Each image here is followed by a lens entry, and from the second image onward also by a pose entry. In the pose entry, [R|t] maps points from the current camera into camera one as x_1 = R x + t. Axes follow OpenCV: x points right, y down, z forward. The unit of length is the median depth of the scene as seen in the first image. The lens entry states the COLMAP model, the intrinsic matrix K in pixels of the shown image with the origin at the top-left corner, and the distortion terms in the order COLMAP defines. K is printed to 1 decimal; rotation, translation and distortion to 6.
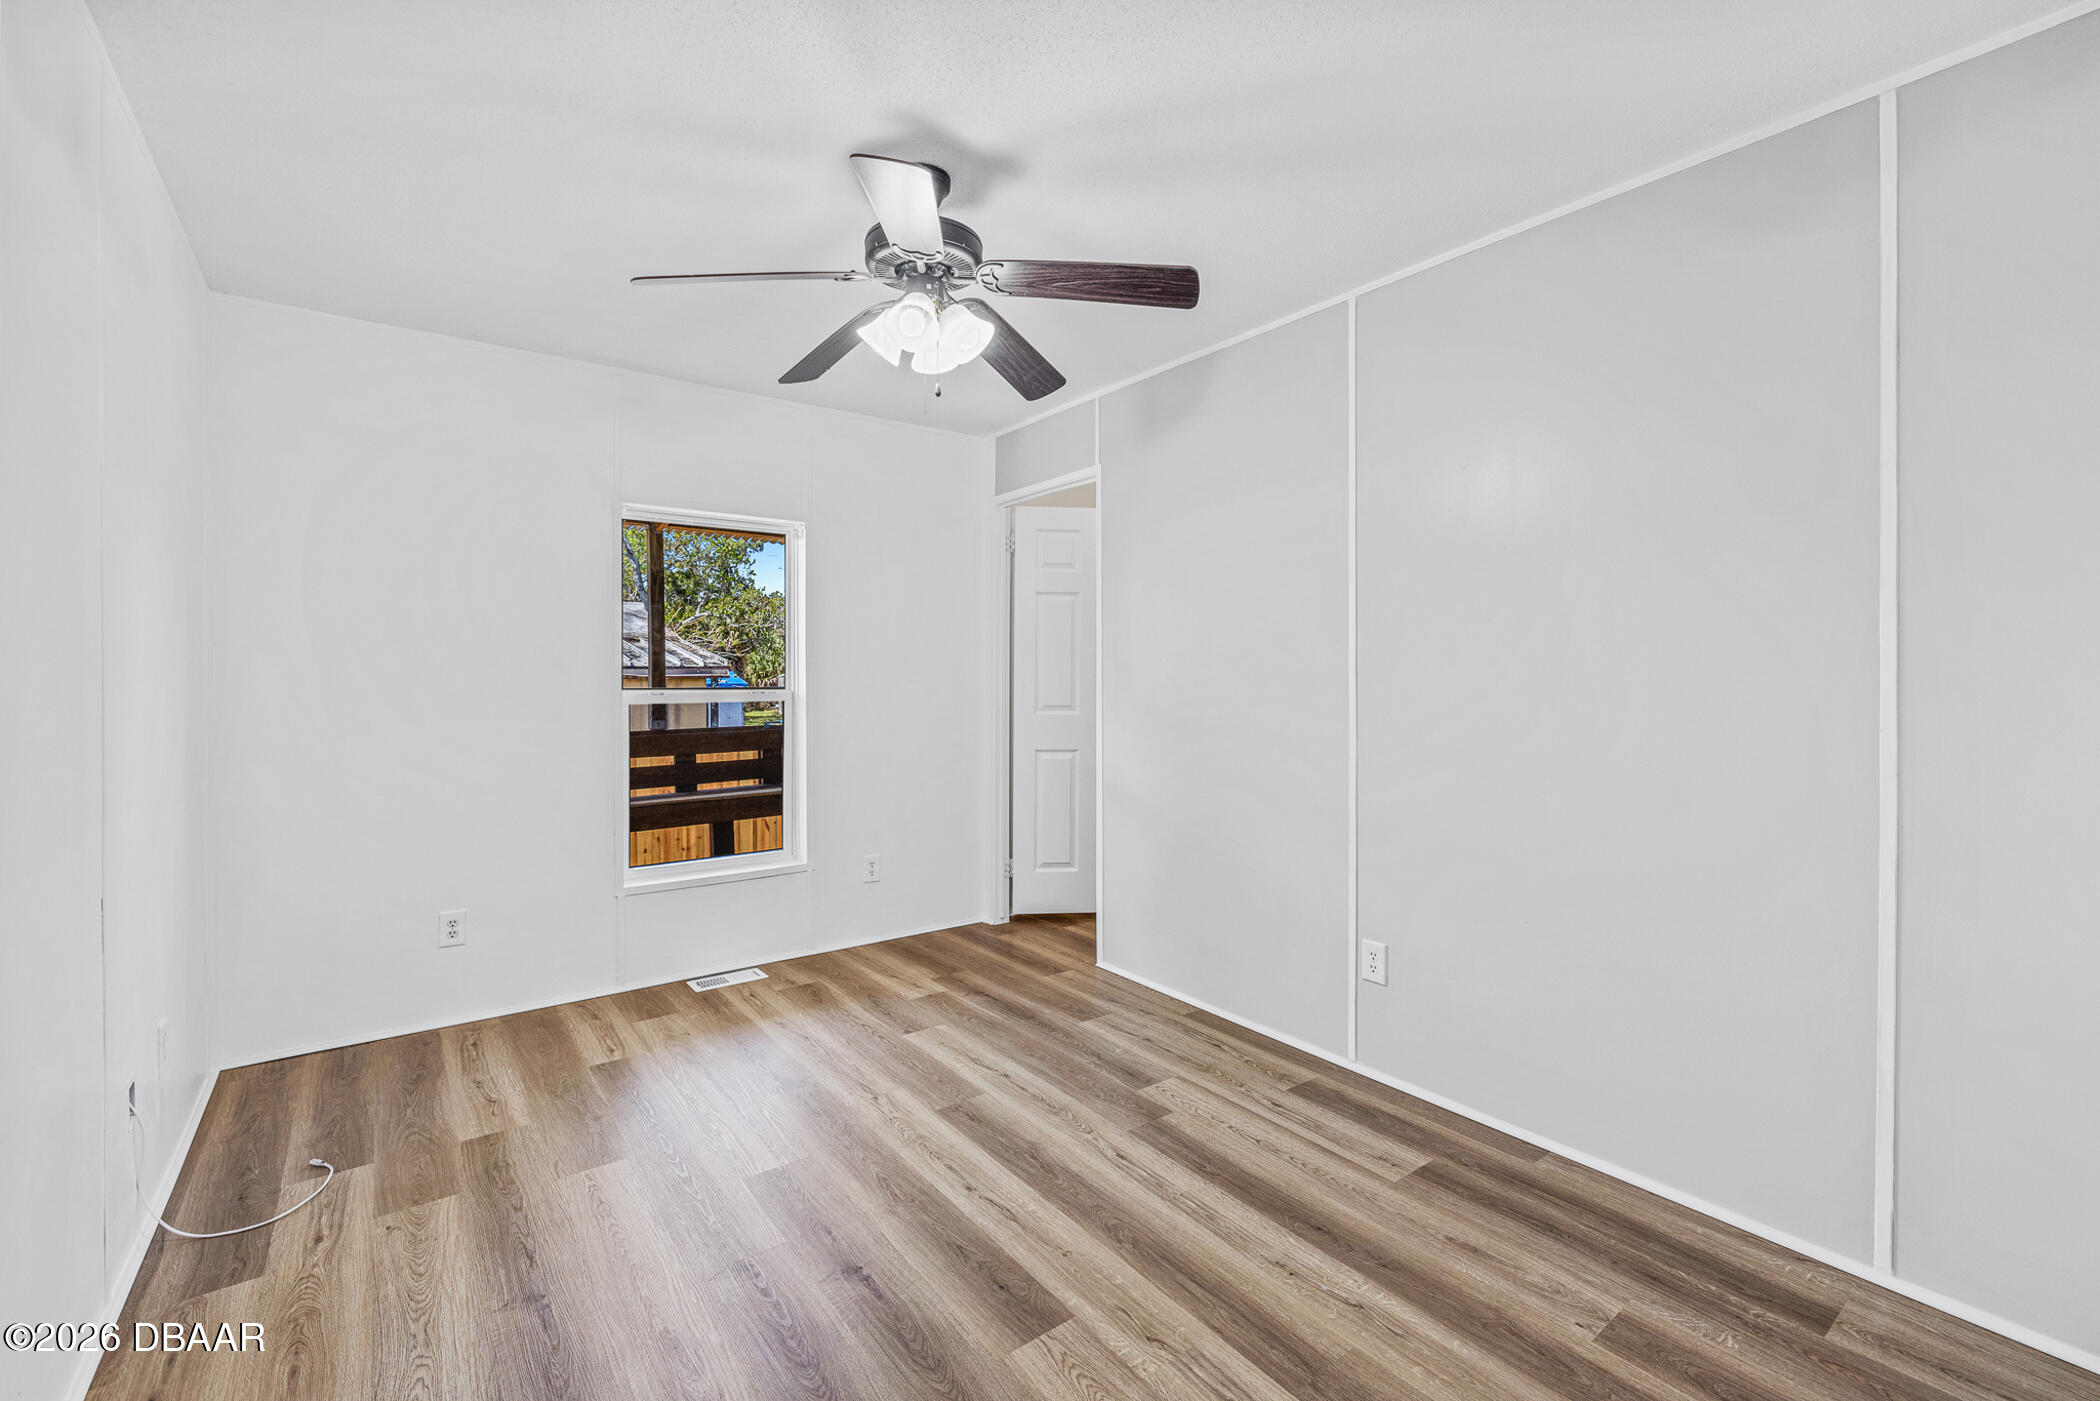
lens RADIAL K [[898.1, 0, 1046.0], [0, 898.1, 688.2], [0, 0, 1]] dist [0.005246, -0.002272]
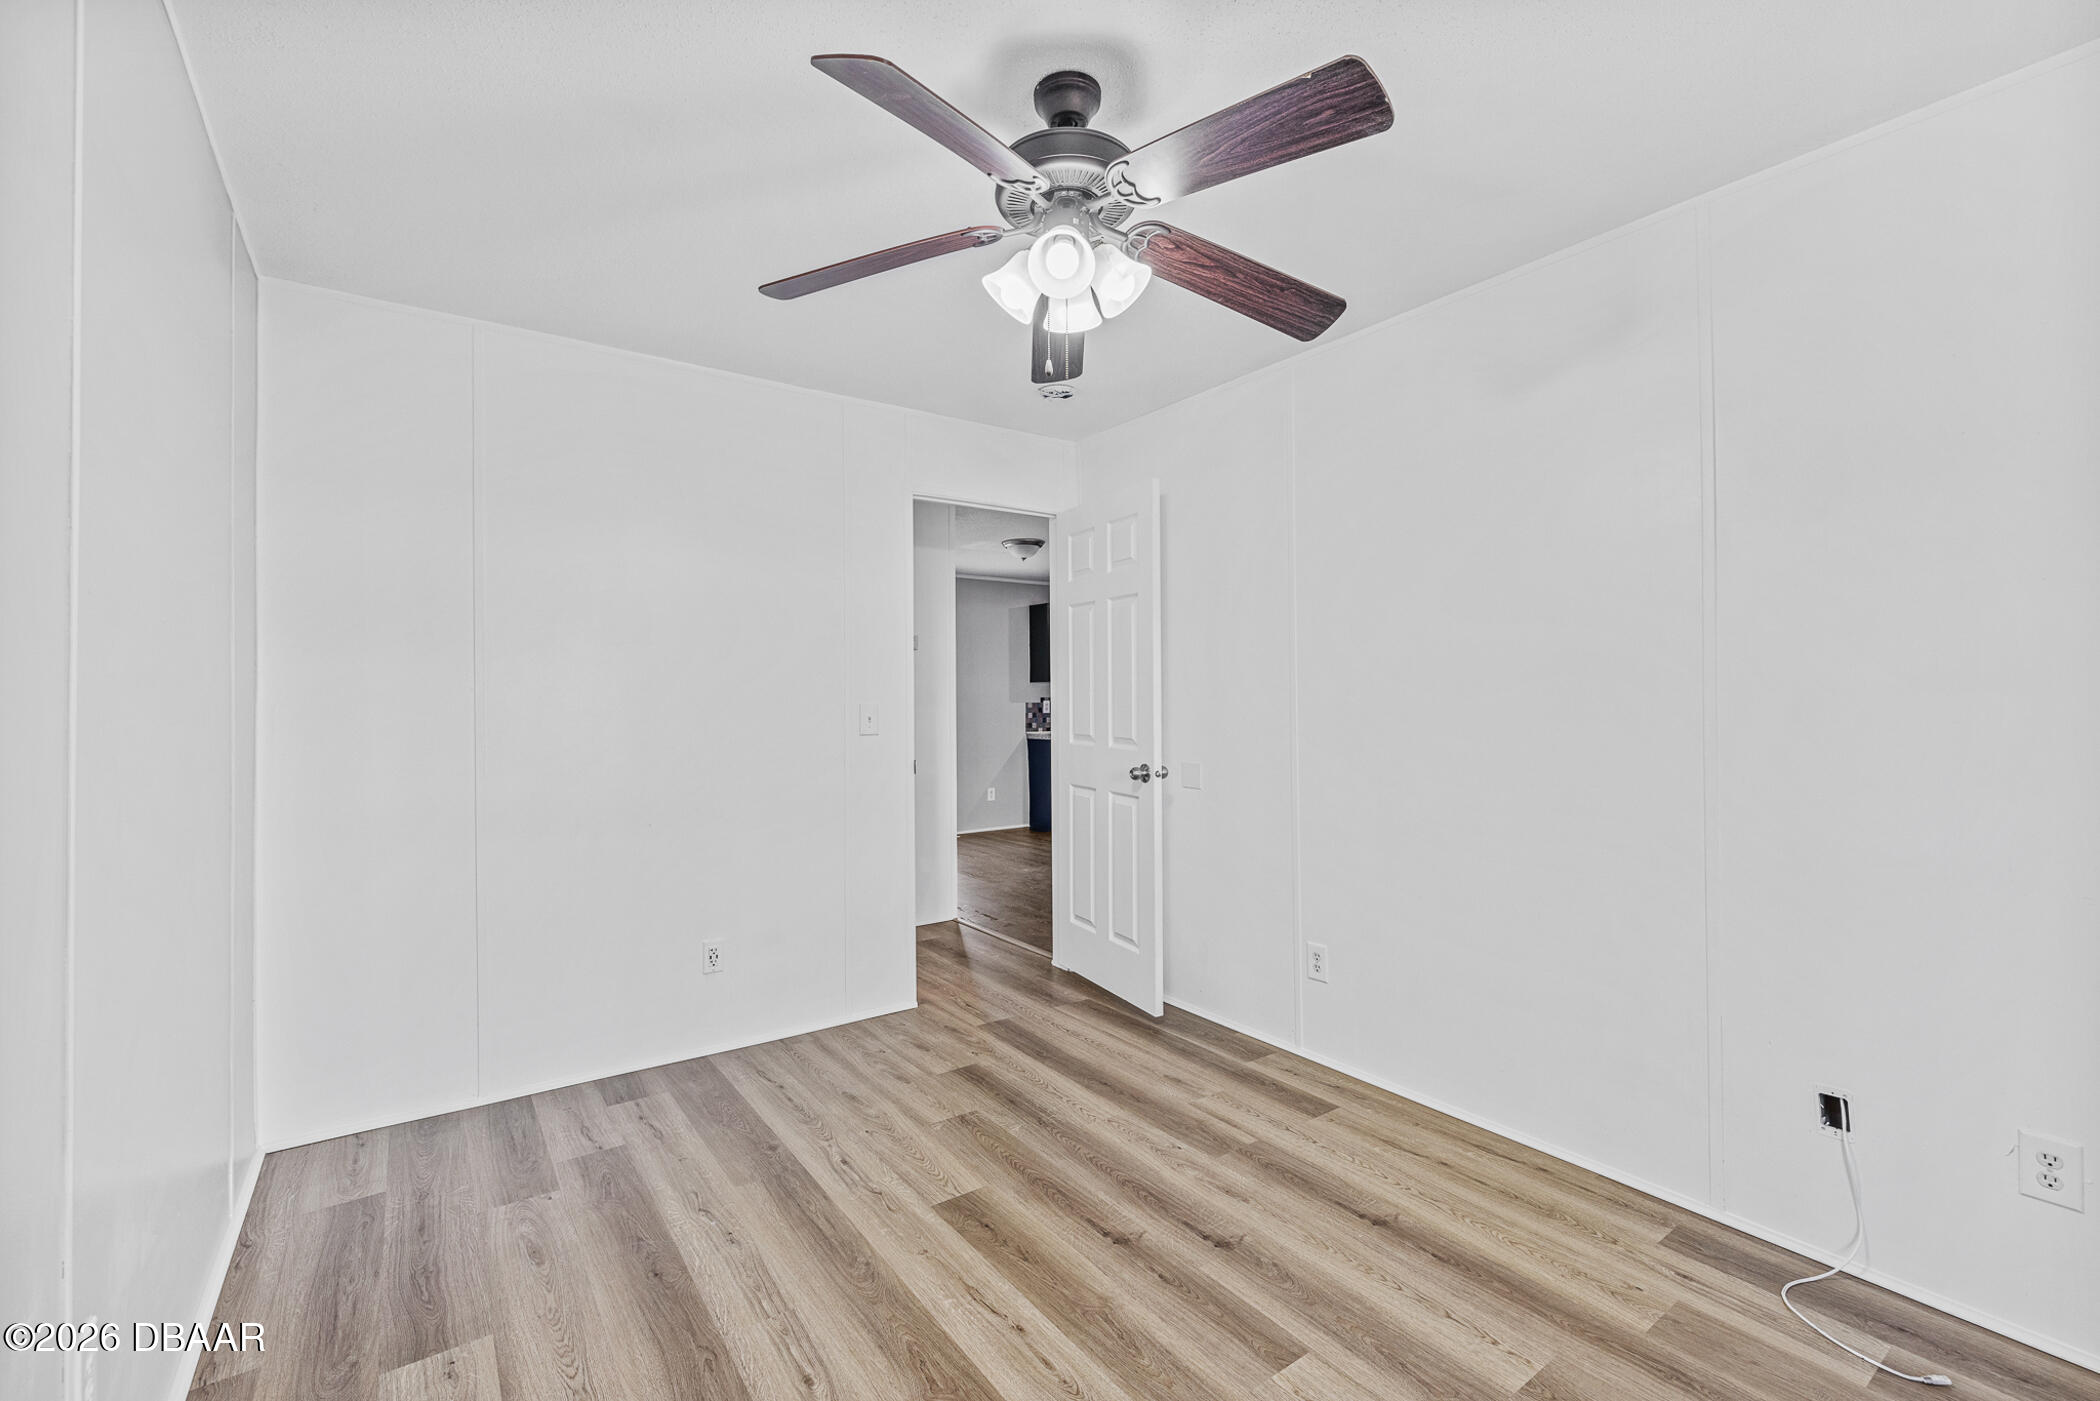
lens RADIAL K [[898.1, 0, 1042.2], [0, 898.1, 704.3], [0, 0, 1]] dist [0.005246, -0.002272]
pose [[-0.999646, 0.006727, 0.025752, -0.146556], [0.006997, 0.999921, 0.010408, -0.021150], [-0.025680, 0.010585, -0.999614, 2.032281]]
